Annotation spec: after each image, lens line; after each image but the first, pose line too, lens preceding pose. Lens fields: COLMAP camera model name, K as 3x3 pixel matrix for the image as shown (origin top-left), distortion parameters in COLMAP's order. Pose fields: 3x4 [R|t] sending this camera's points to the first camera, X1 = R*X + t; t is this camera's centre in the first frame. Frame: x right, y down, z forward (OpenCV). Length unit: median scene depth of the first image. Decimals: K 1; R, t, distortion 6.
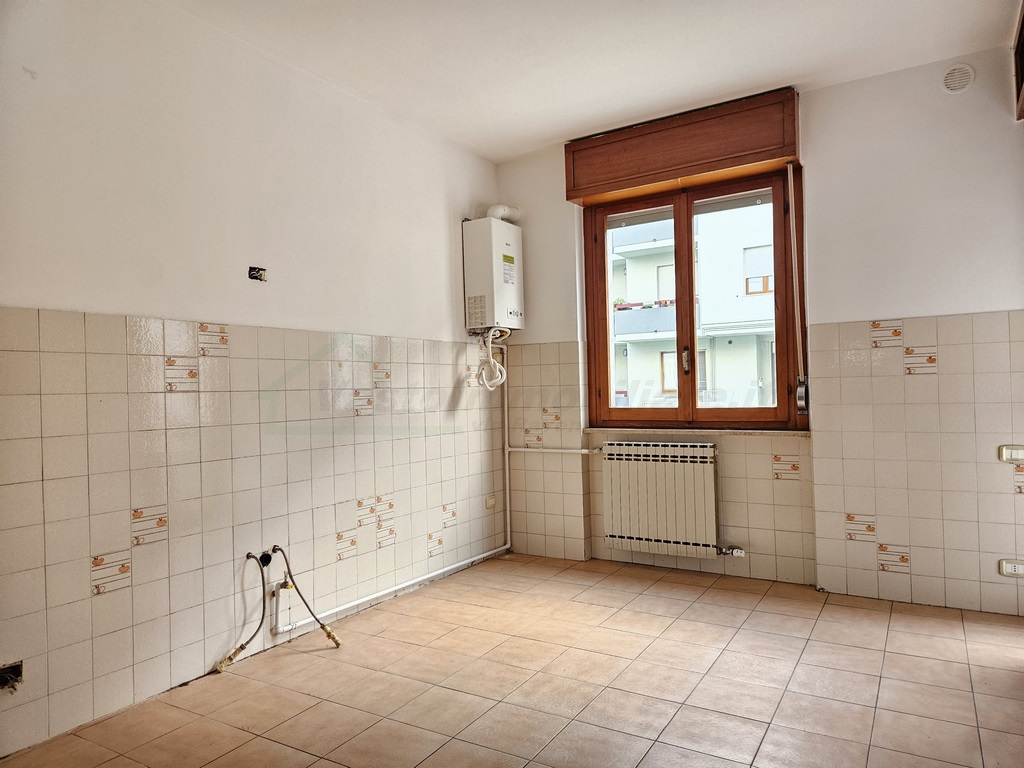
lens RADIAL K [[684.8, 0, 519.2], [0, 684.8, 385.1], [0, 0, 1]] dist [0.049953, -0.028343]
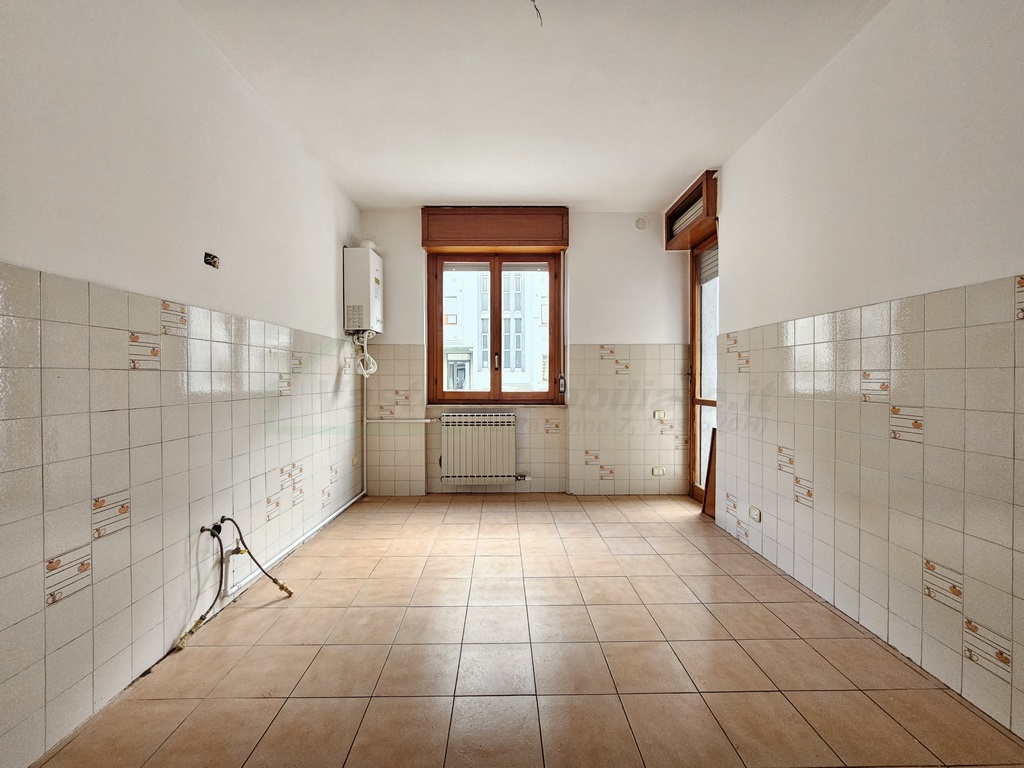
lens RADIAL K [[420.0, 0, 509.7], [0, 420.0, 381.1], [0, 0, 1]] dist [-0.000560, 0.001978]
pose [[0.846588, 0.020386, 0.531858, -0.277992], [-0.024270, 0.999705, 0.000312, 0.009498], [-0.531695, -0.013172, 0.846834, 0.180601]]
